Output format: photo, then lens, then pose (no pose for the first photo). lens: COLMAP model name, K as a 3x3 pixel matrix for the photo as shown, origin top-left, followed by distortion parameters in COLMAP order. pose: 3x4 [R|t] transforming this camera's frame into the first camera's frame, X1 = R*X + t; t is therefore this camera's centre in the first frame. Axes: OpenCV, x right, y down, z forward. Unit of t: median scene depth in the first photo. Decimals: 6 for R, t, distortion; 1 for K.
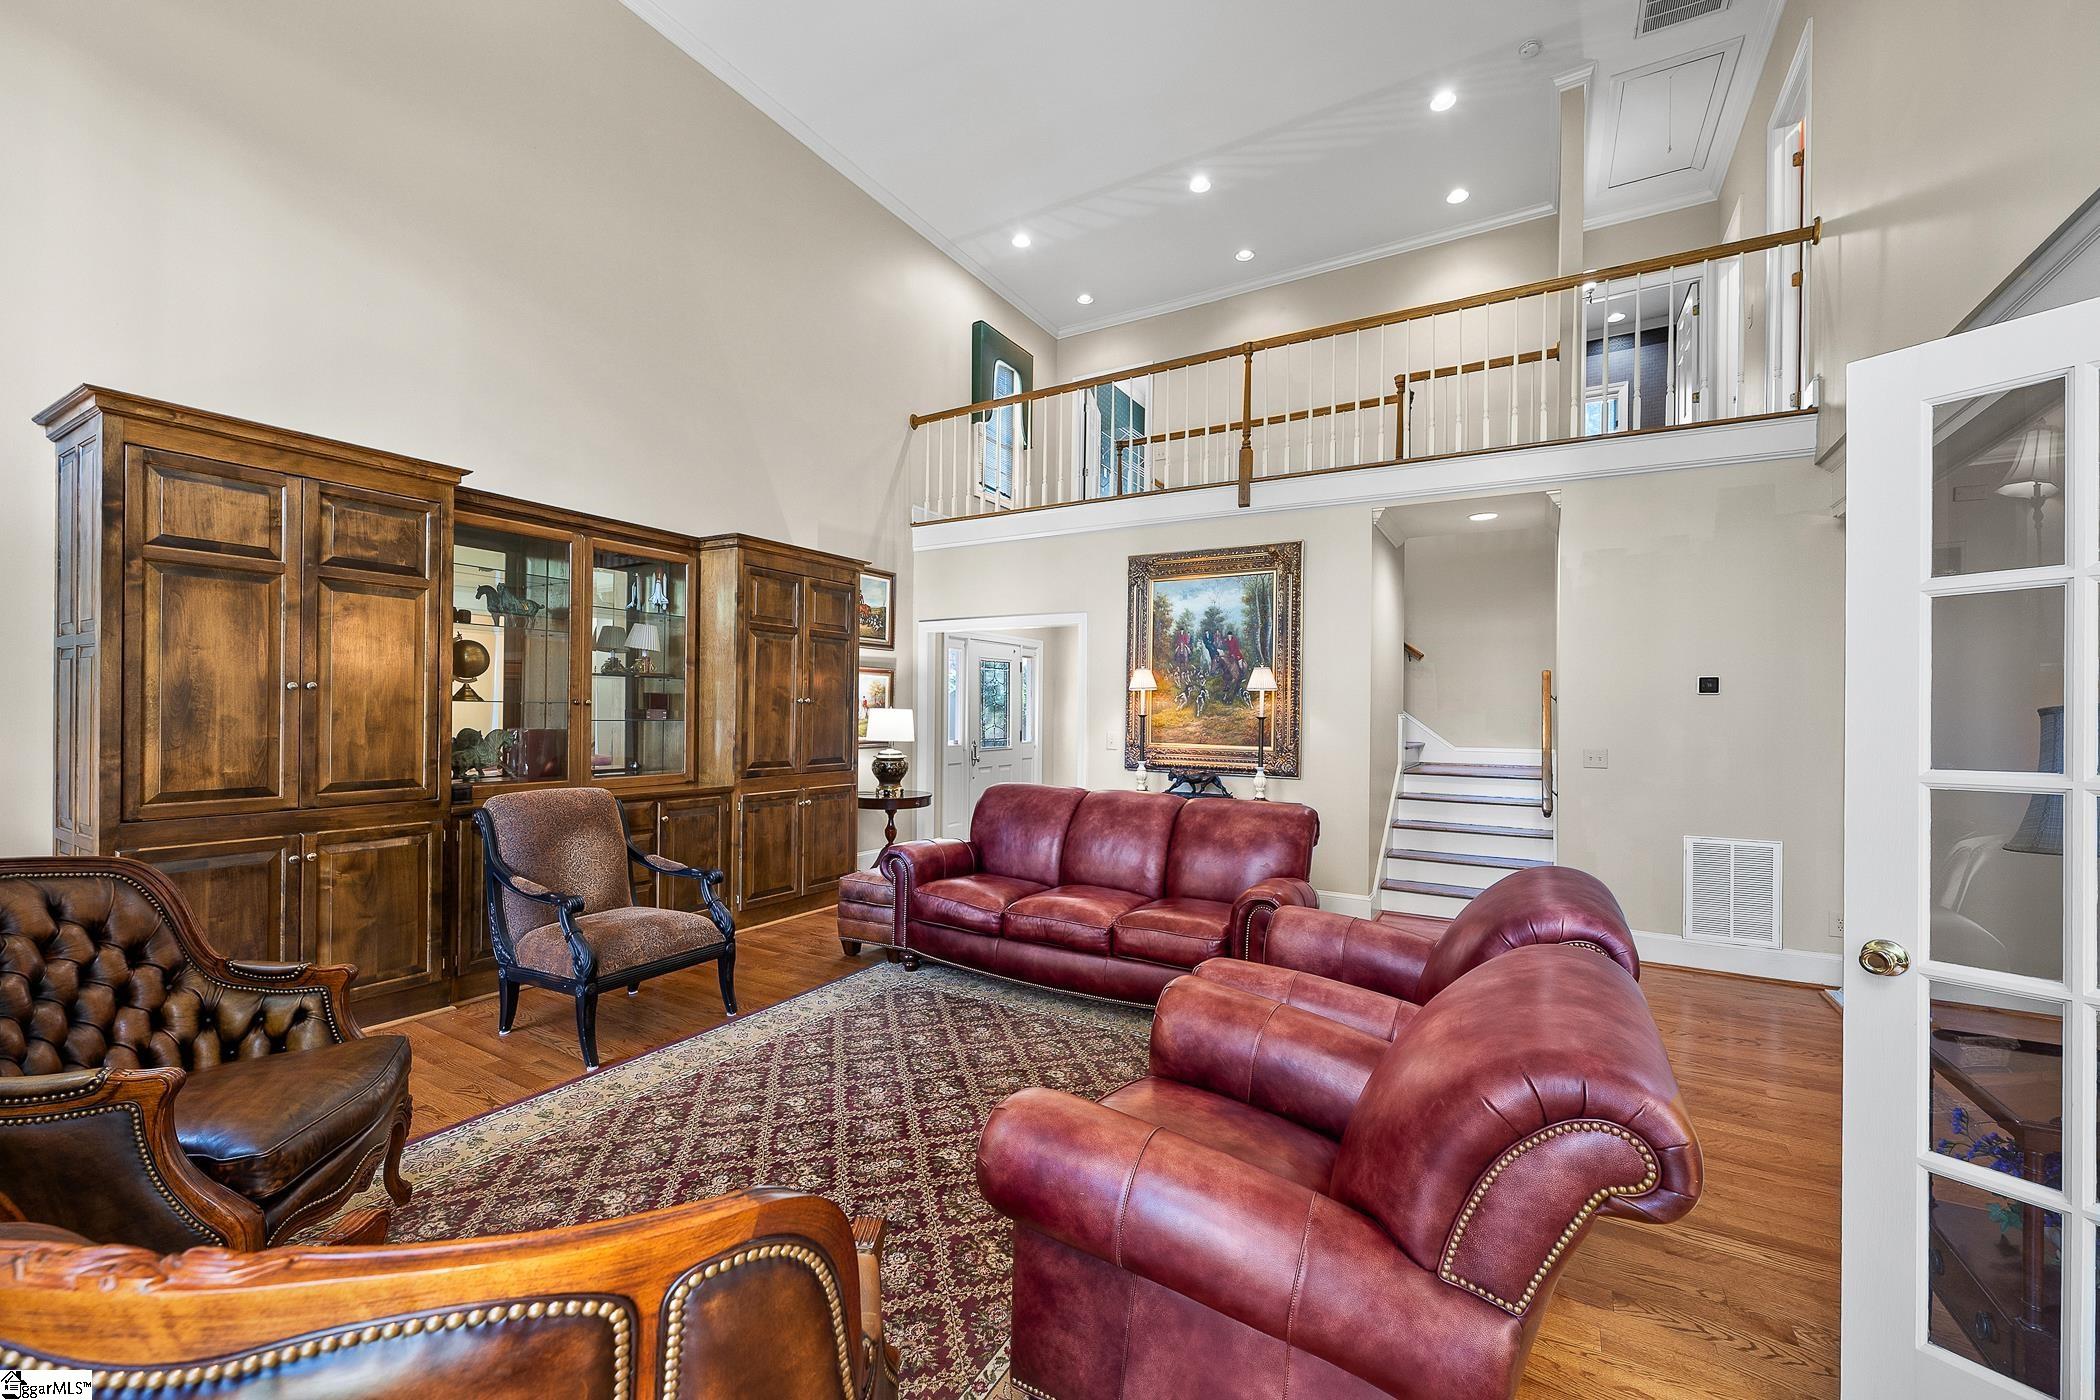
lens RADIAL K [[832.2, 0, 1044.3], [0, 832.2, 715.5], [0, 0, 1]] dist [-0.000759, -0.000252]
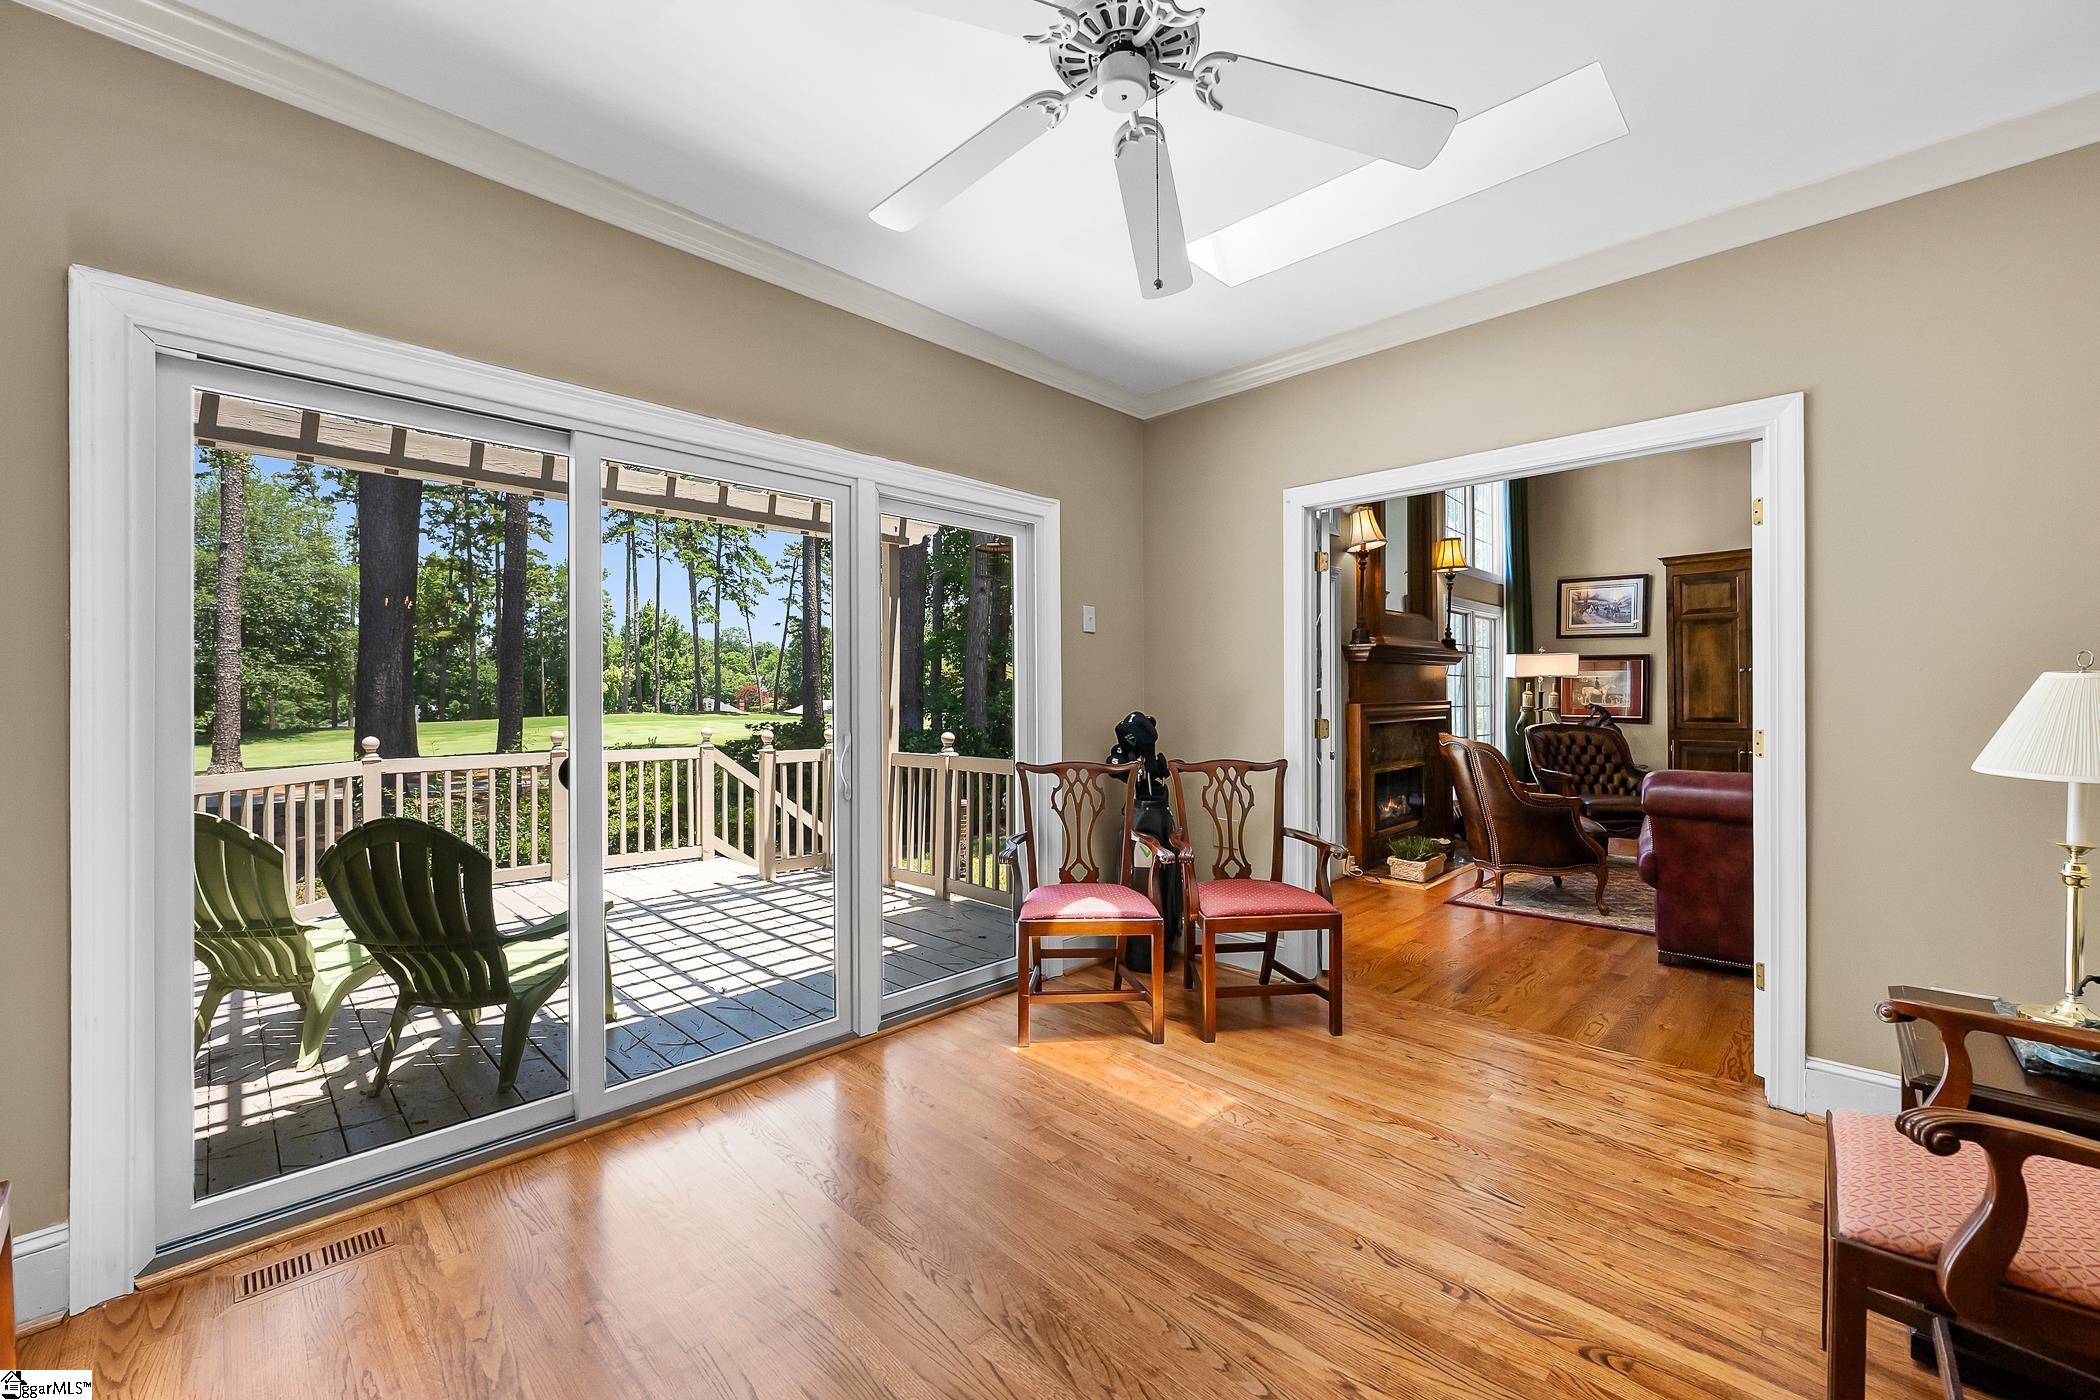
lens RADIAL K [[832.2, 0, 1014.5], [0, 832.2, 702.6], [0, 0, 1]] dist [-0.000759, -0.000252]
pose [[-0.258485, -0.010106, -0.965962, 1.683186], [0.006730, 0.999902, -0.012262, 0.062484], [0.965992, -0.009670, -0.258392, -0.244534]]
